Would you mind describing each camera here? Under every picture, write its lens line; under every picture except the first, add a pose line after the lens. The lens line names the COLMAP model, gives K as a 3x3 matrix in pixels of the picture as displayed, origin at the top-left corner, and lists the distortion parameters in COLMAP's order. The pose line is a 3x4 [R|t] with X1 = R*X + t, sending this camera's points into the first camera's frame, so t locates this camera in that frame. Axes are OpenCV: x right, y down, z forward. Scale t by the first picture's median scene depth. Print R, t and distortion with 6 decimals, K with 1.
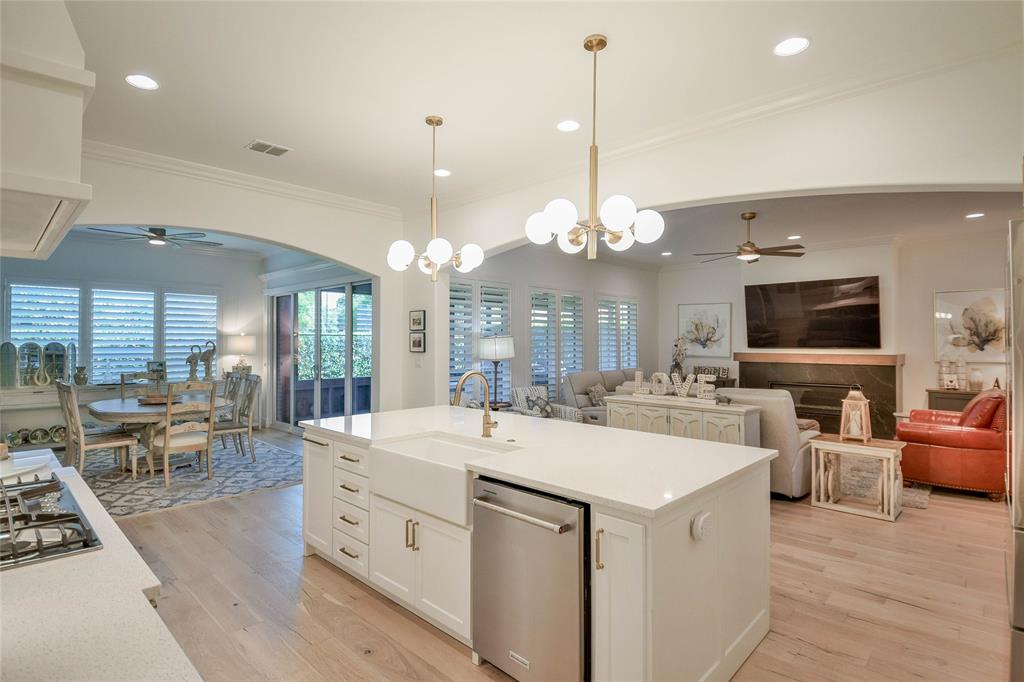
lens RADIAL K [[513.5, 0, 508.8], [0, 513.5, 336.0], [0, 0, 1]] dist [0.029562, -0.039322]
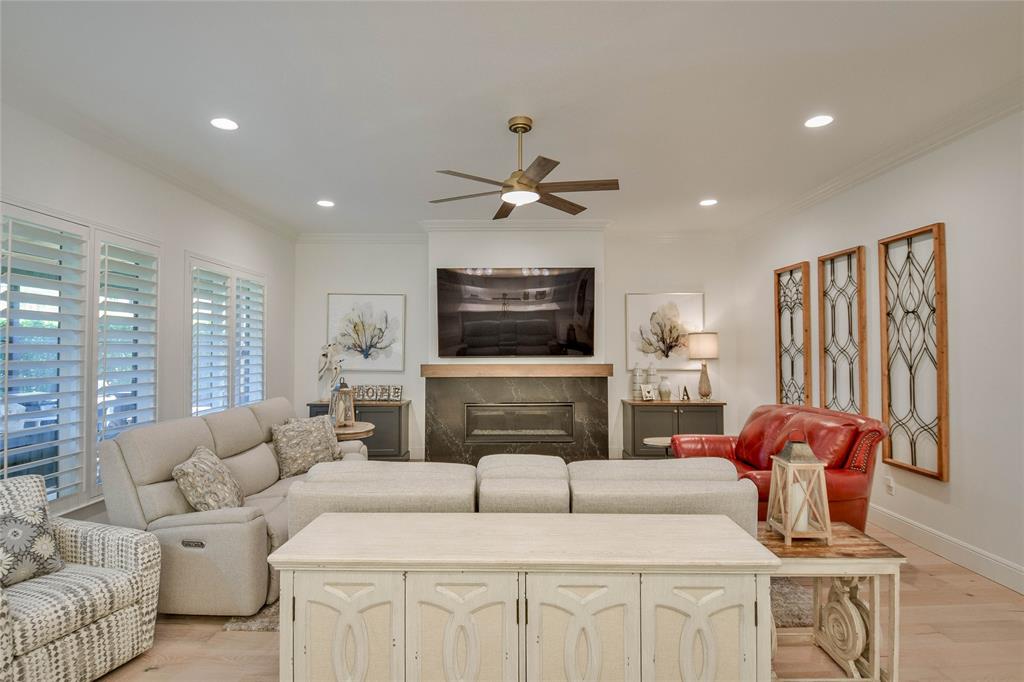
lens RADIAL K [[508.4, 0, 510.5], [0, 508.4, 332.8], [0, 0, 1]] dist [0.004683, -0.022696]
pose [[0.720949, 0.018960, 0.692728, 0.064065], [-0.003507, 0.999713, -0.023713, 0.005938], [-0.692979, 0.014666, 0.720809, 0.507585]]
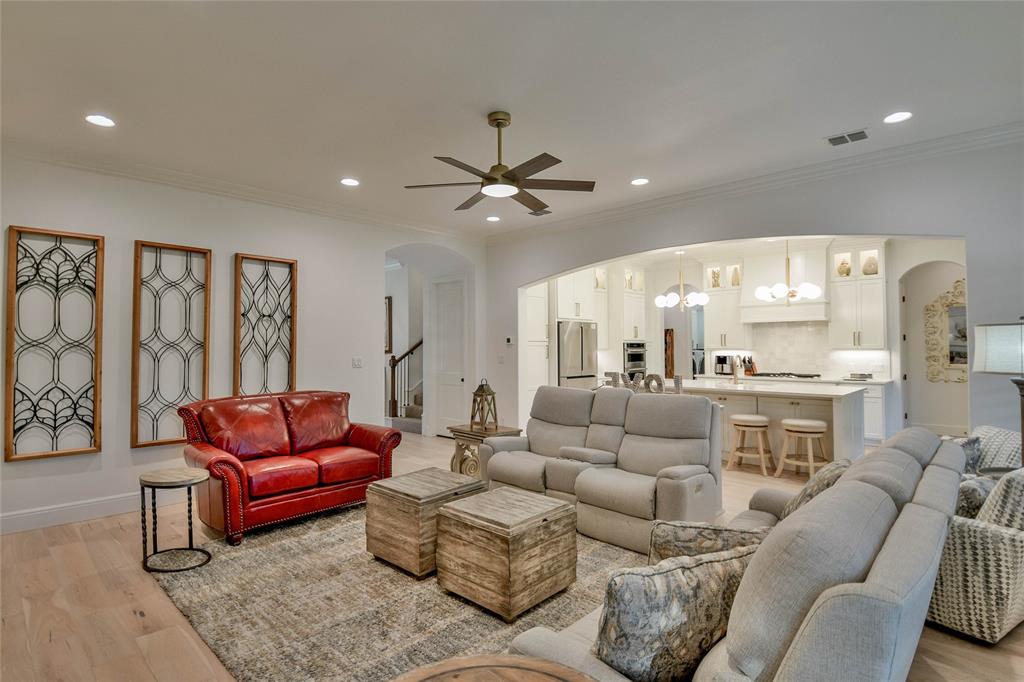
lens RADIAL K [[506.5, 0, 507.7], [0, 506.5, 335.2], [0, 0, 1]] dist [0.027636, -0.040190]
pose [[-0.999996, 0.002715, 0.000135, 0.377860], [0.002709, 0.999433, -0.033552, 0.022271], [-0.000226, -0.033552, -0.999437, 1.294888]]
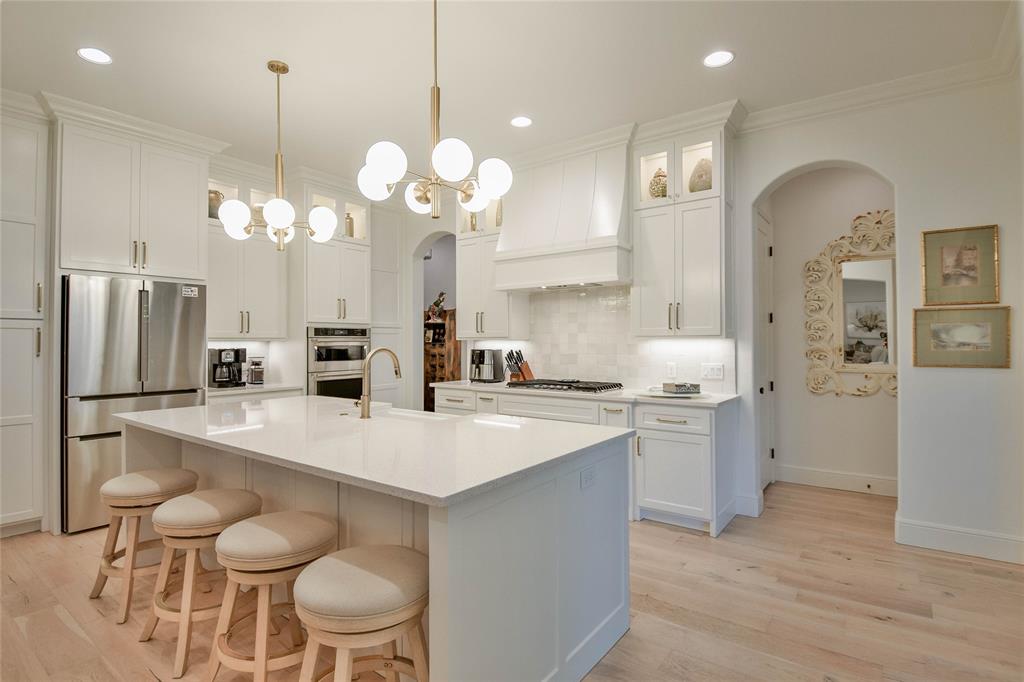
lens RADIAL K [[506.5, 0, 507.7], [0, 506.5, 335.2], [0, 0, 1]] dist [0.027636, -0.040190]
pose [[-0.992535, 0.000606, -0.121960, -0.078775], [0.003125, 0.999786, -0.020459, 0.026627], [0.121921, -0.020687, -0.992324, 0.785408]]
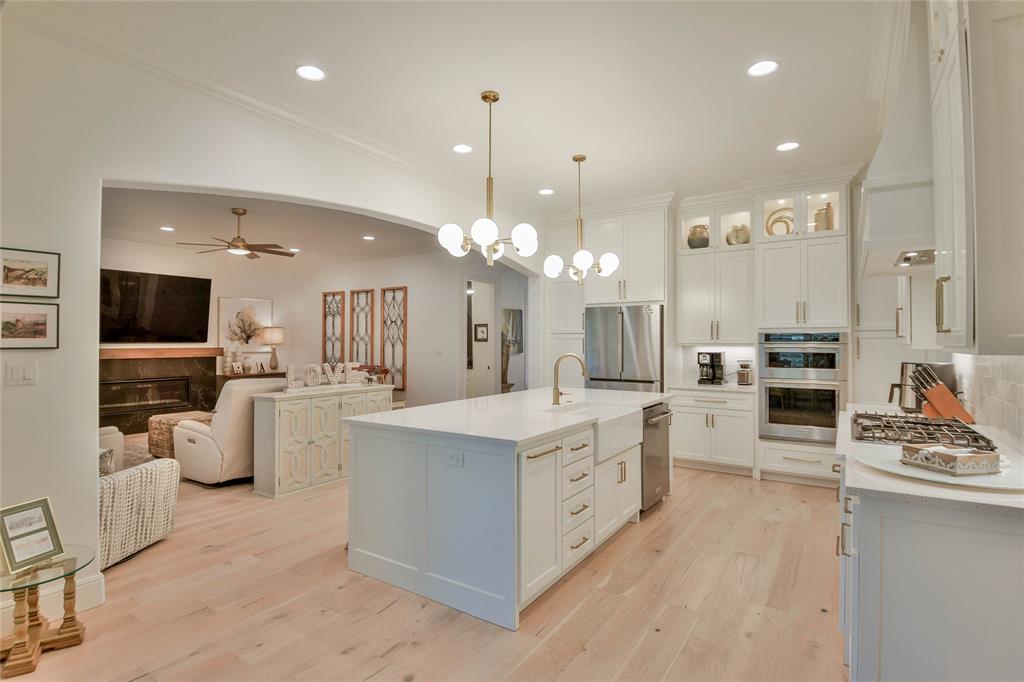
lens RADIAL K [[506.5, 0, 507.7], [0, 506.5, 335.2], [0, 0, 1]] dist [0.027636, -0.040190]
pose [[-0.177243, 0.011710, 0.984097, -0.512308], [-0.009808, 0.999859, -0.013664, 0.016816], [-0.984118, -0.012074, -0.177103, 0.541946]]
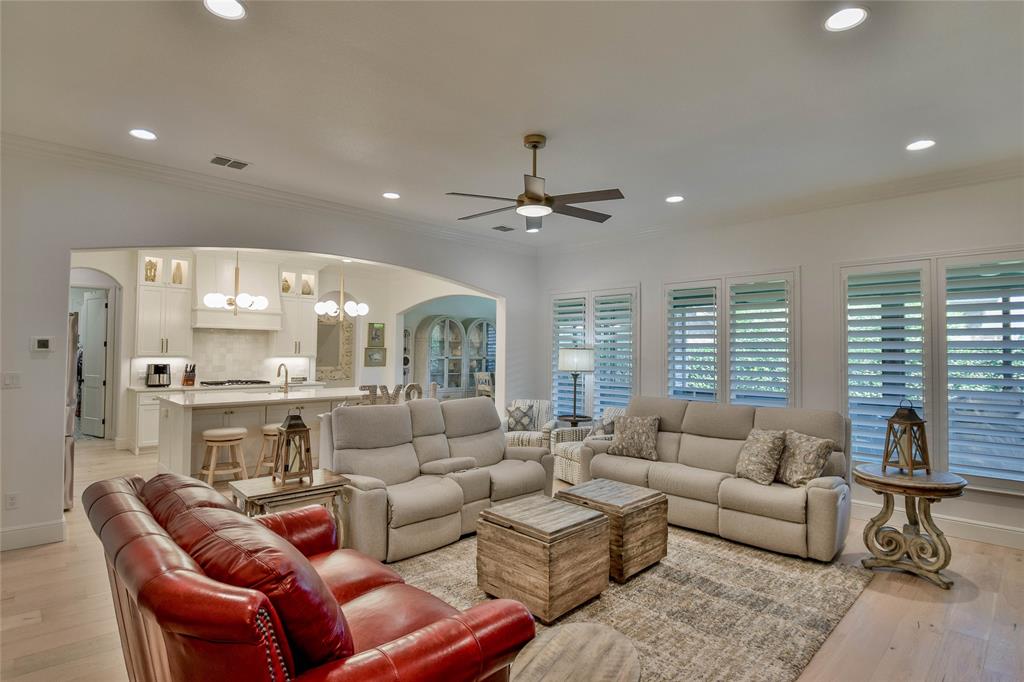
lens RADIAL K [[523.1, 0, 510.7], [0, 523.1, 333.6], [0, 0, 1]] dist [0.026403, -0.046824]
pose [[-0.037109, -0.036335, -0.998650, 0.878173], [-0.001197, 0.999340, -0.036315, 0.008531], [0.999310, -0.000152, -0.037128, 0.827479]]
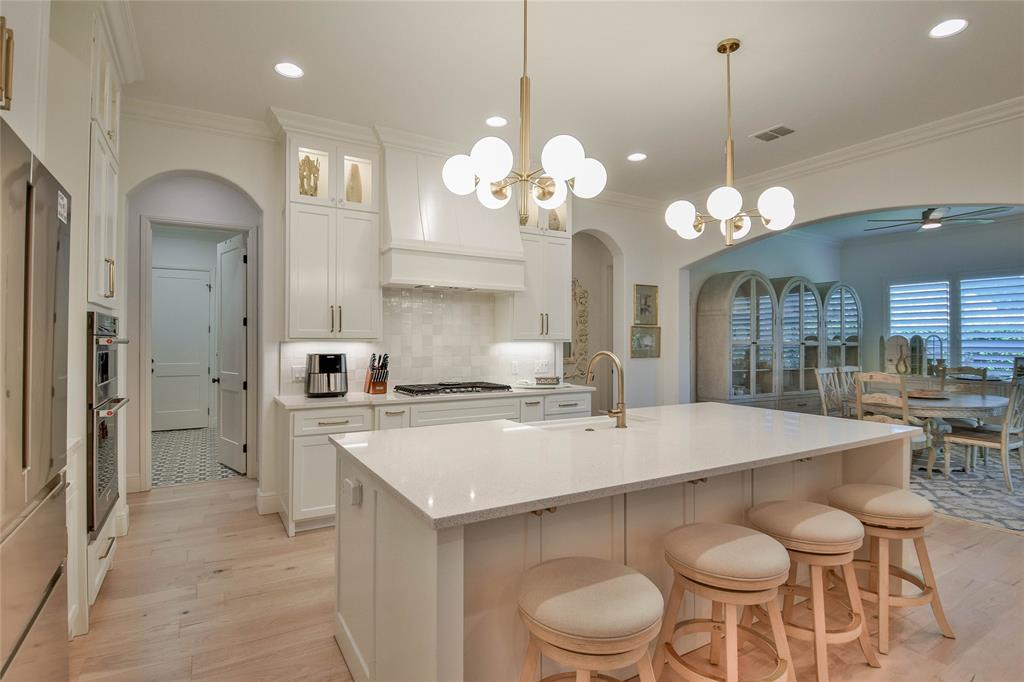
lens RADIAL K [[506.5, 0, 507.7], [0, 506.5, 335.2], [0, 0, 1]] dist [0.027636, -0.040190]
pose [[-0.269725, -0.014903, -0.962822, 0.331507], [0.006257, 0.999832, -0.017228, 0.022680], [0.962917, -0.010672, -0.269586, 0.422168]]
